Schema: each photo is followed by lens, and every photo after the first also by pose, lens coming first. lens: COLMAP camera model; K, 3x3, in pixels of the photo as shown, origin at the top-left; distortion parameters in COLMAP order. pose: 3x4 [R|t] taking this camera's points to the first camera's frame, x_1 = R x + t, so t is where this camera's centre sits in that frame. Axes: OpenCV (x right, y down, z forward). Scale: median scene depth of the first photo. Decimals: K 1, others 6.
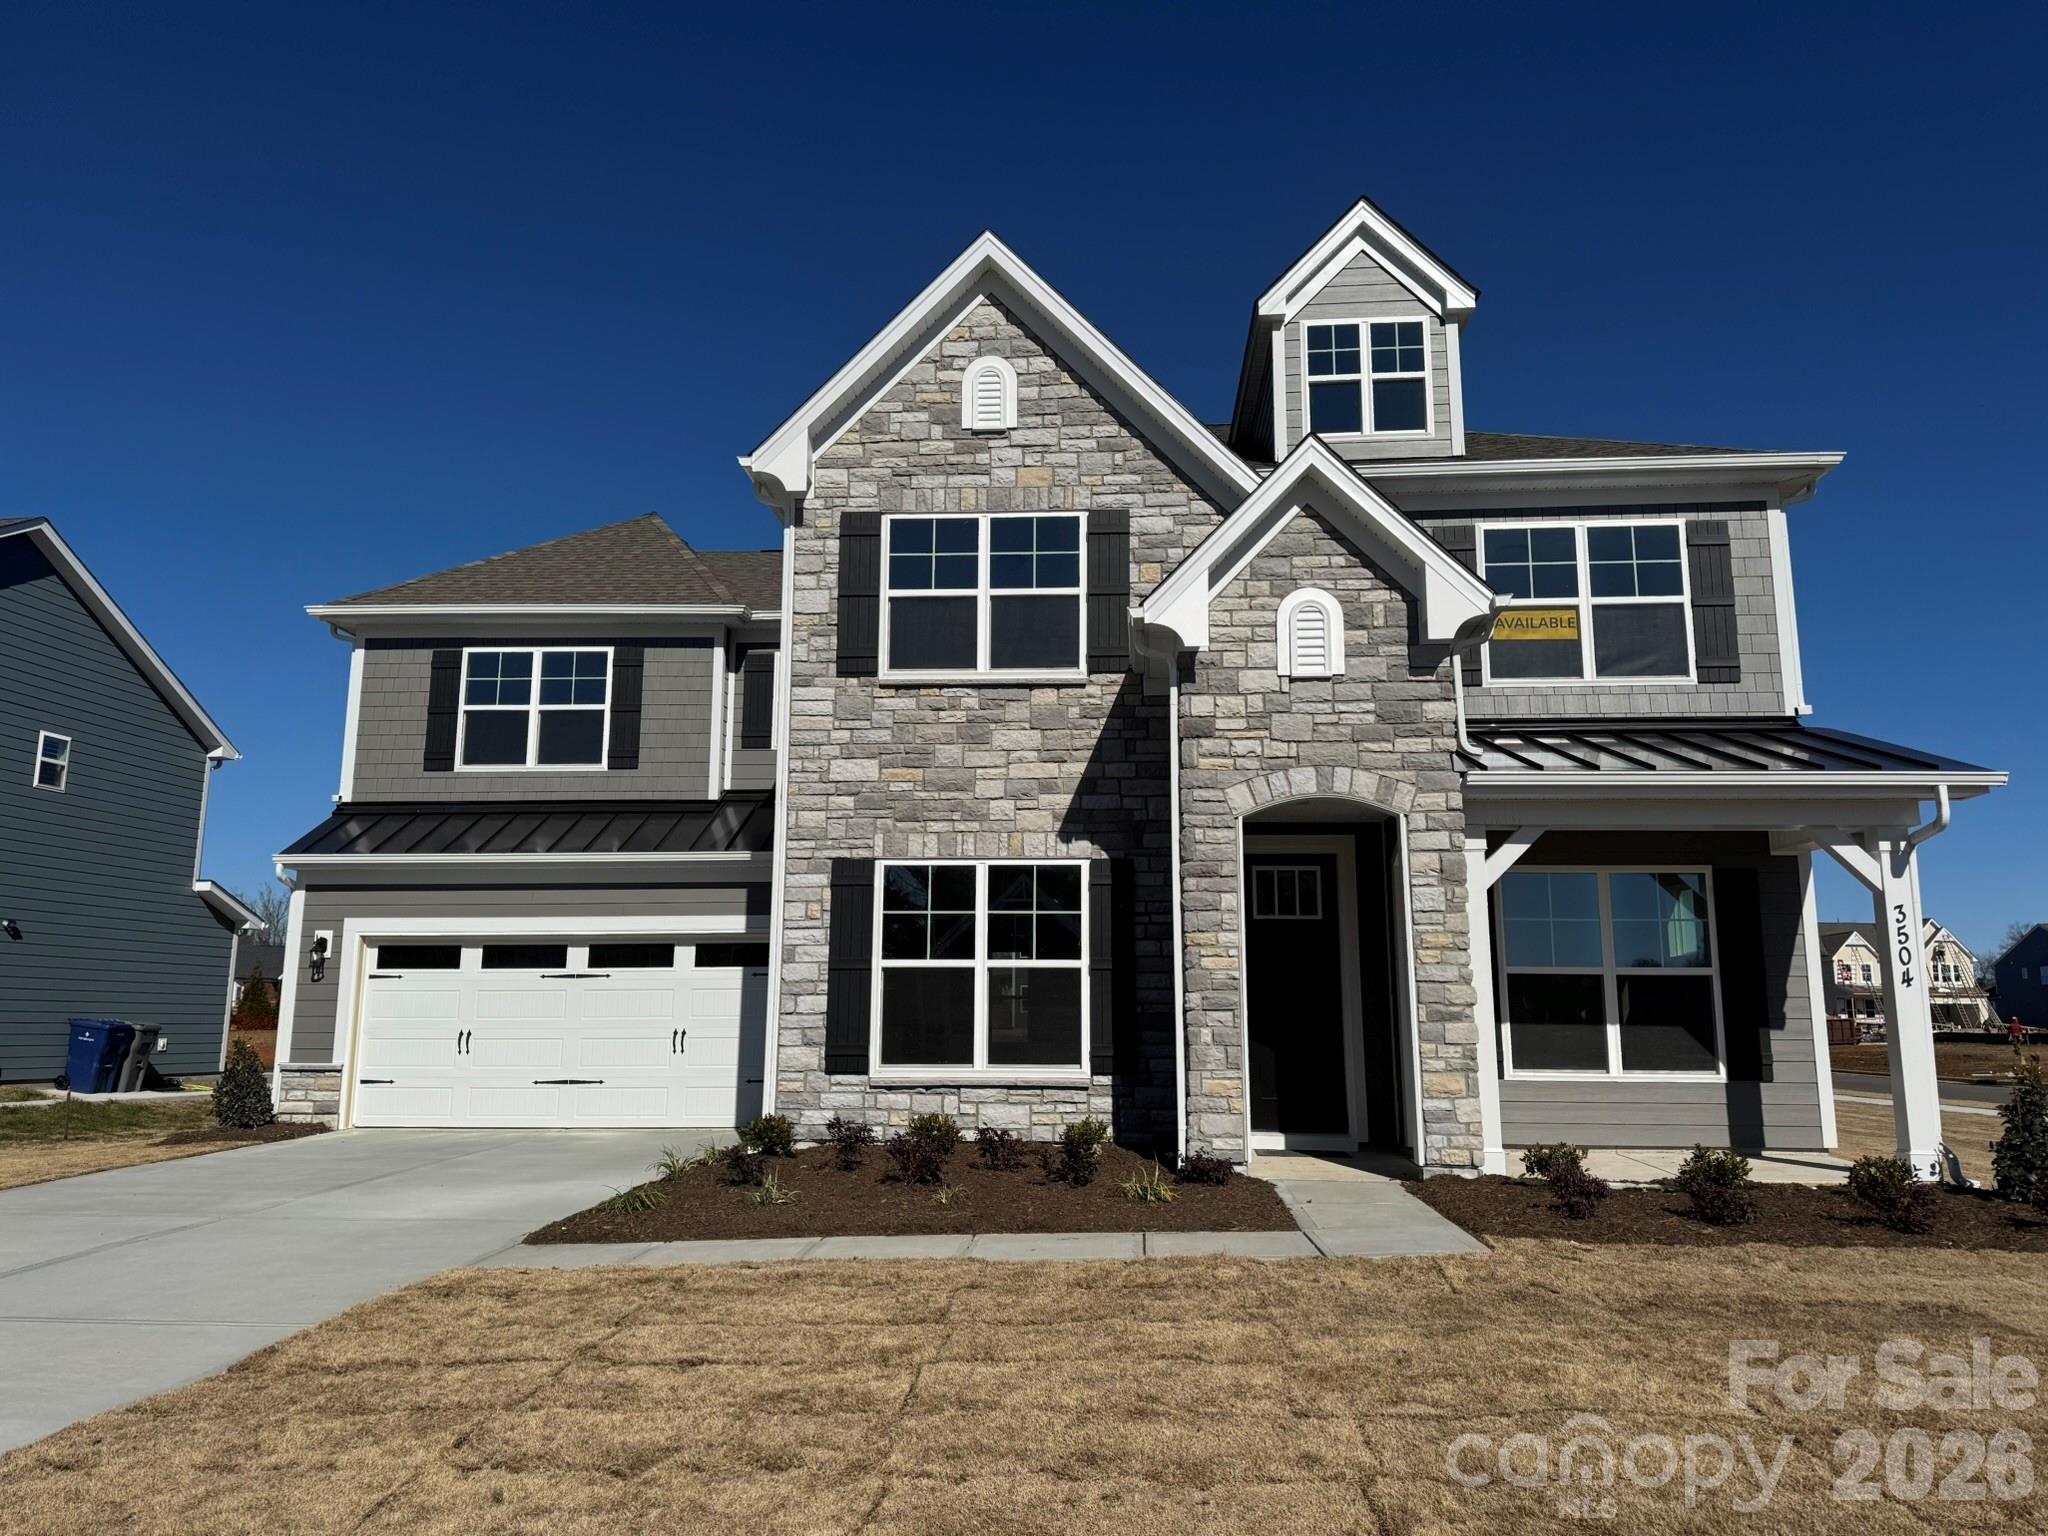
lens RADIAL K [[1422.5, 0, 1016.1], [0, 1422.5, 765.1], [0, 0, 1]] dist [0.096971, -0.021621]
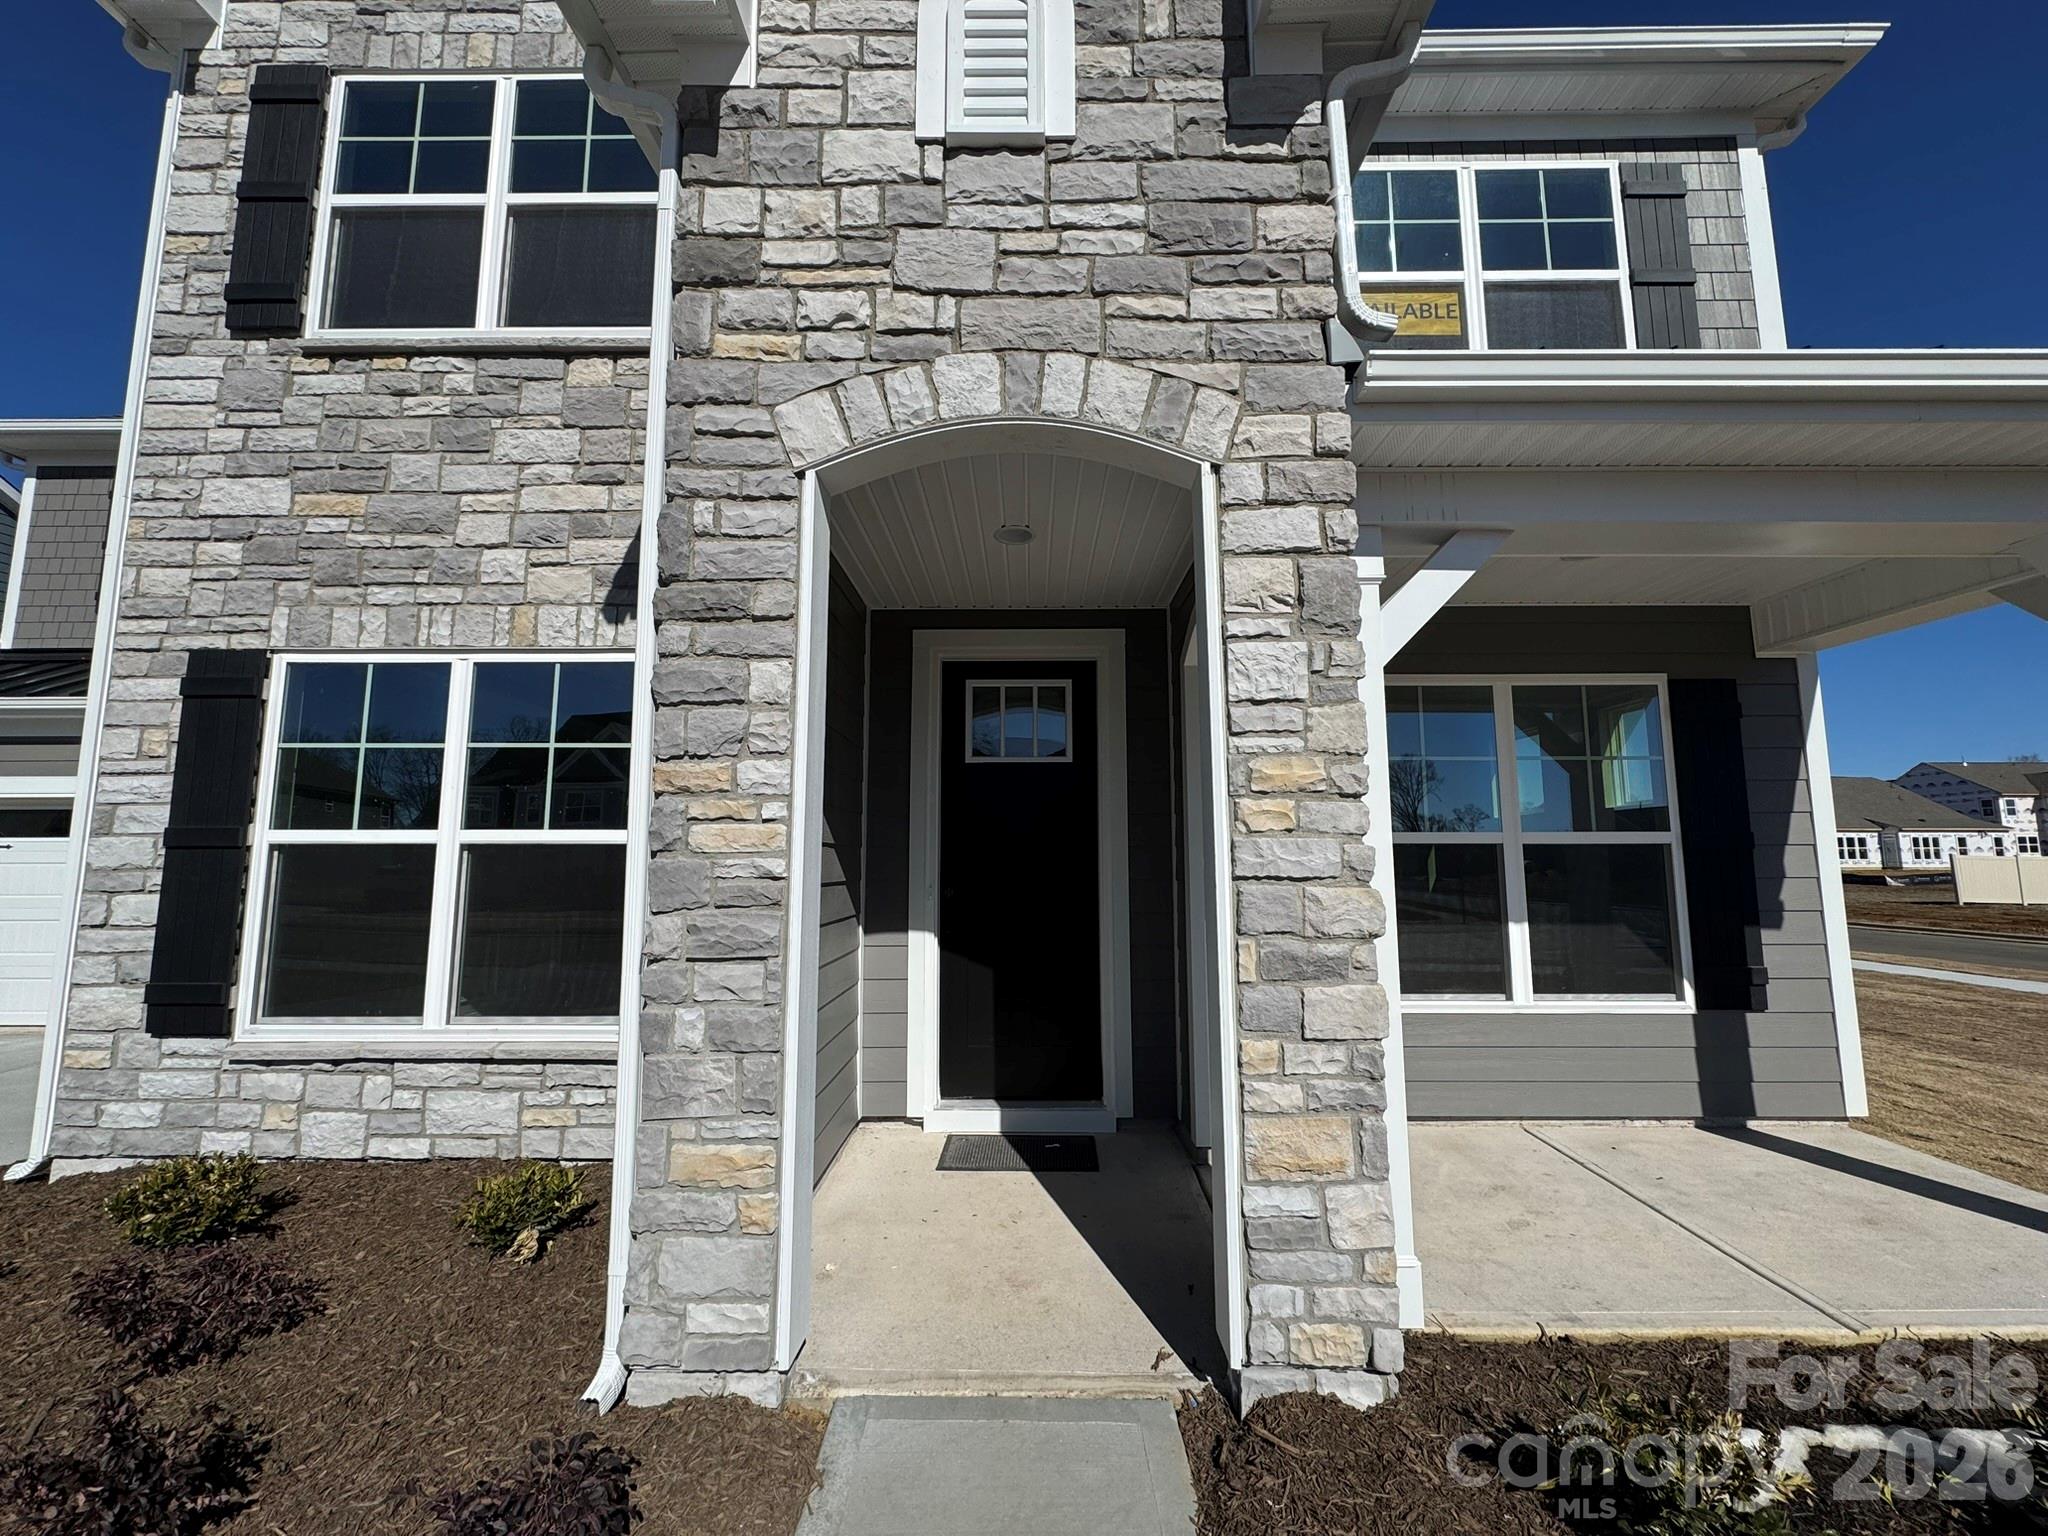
lens RADIAL K [[814.9, 0, 1014.6], [0, 814.9, 766.0], [0, 0, 1]] dist [-0.002319, 0.000304]
pose [[0.998749, 0.000324, 0.050009, 0.179578], [-0.003363, 0.998151, 0.060696, 0.092119], [-0.049897, -0.060788, 0.996903, 0.676762]]
